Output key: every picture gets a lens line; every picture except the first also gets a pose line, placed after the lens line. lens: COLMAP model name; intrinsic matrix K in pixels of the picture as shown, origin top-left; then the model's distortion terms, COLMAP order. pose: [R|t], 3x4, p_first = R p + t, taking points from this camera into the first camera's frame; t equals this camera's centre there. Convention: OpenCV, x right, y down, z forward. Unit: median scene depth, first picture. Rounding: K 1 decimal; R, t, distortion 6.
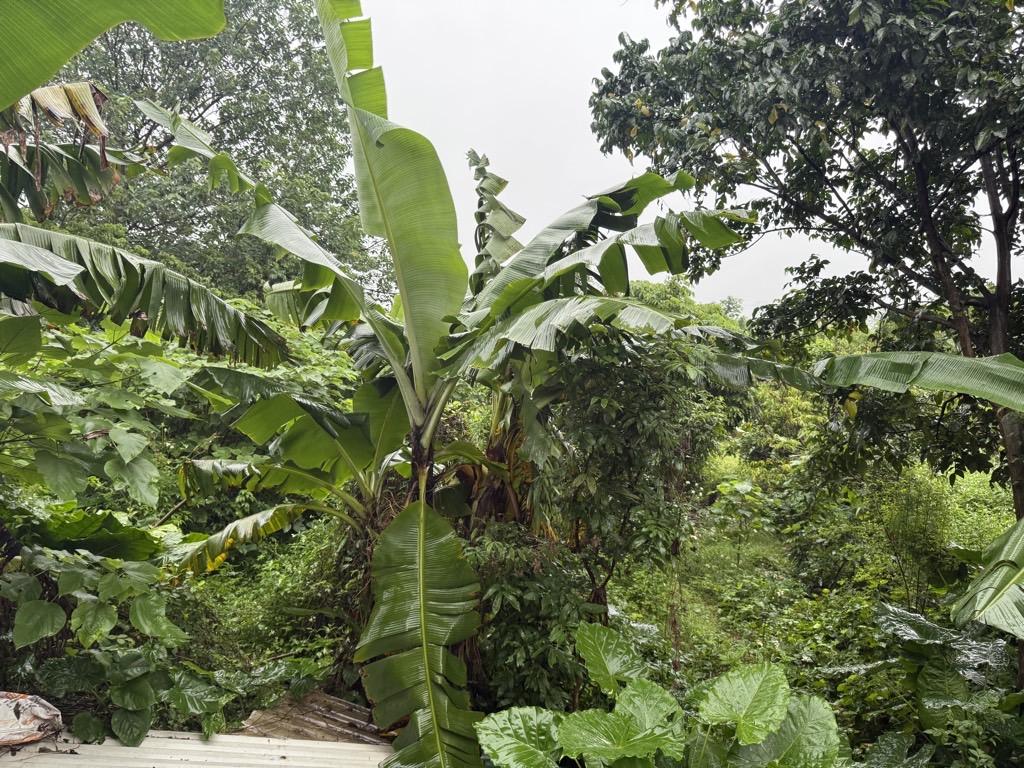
lens RADIAL K [[715.2, 0, 520.2], [0, 715.2, 378.9], [0, 0, 1]] dist [0.020691, -0.026639]
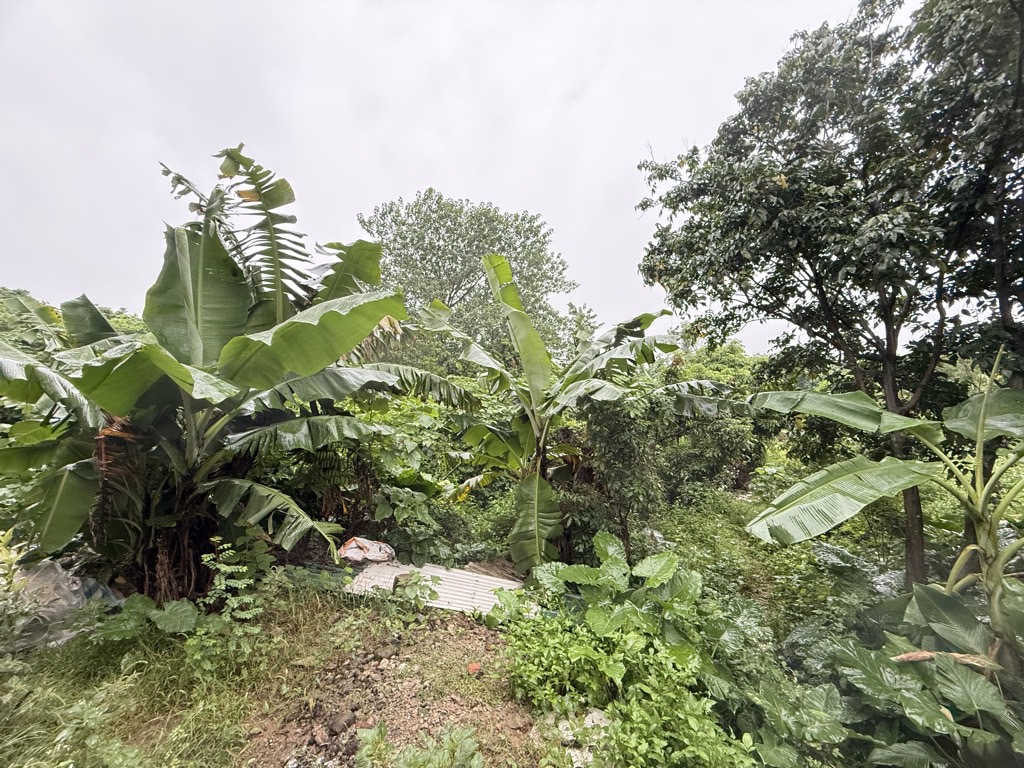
lens RADIAL K [[395.4, 0, 510.9], [0, 395.4, 382.8], [0, 0, 1]] dist [-0.006527, 0.001488]
pose [[0.938703, -0.051811, -0.340811, 0.201419], [0.031705, 0.997427, -0.064304, -0.024241], [0.343265, 0.049557, 0.937930, -0.163338]]
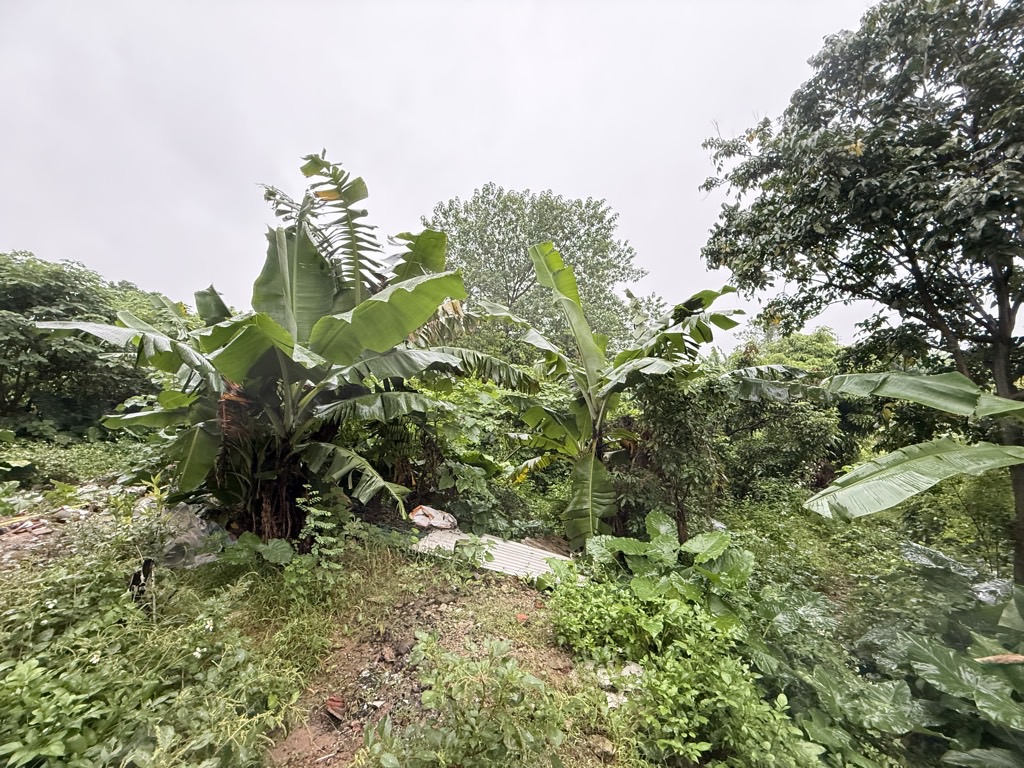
lens RADIAL K [[395.4, 0, 513.6], [0, 395.4, 377.5], [0, 0, 1]] dist [-0.006527, 0.001488]
pose [[0.874610, -0.041430, -0.483054, 0.238699], [0.013561, 0.998043, -0.061045, 0.007997], [0.484638, 0.046840, 0.873460, -0.192594]]
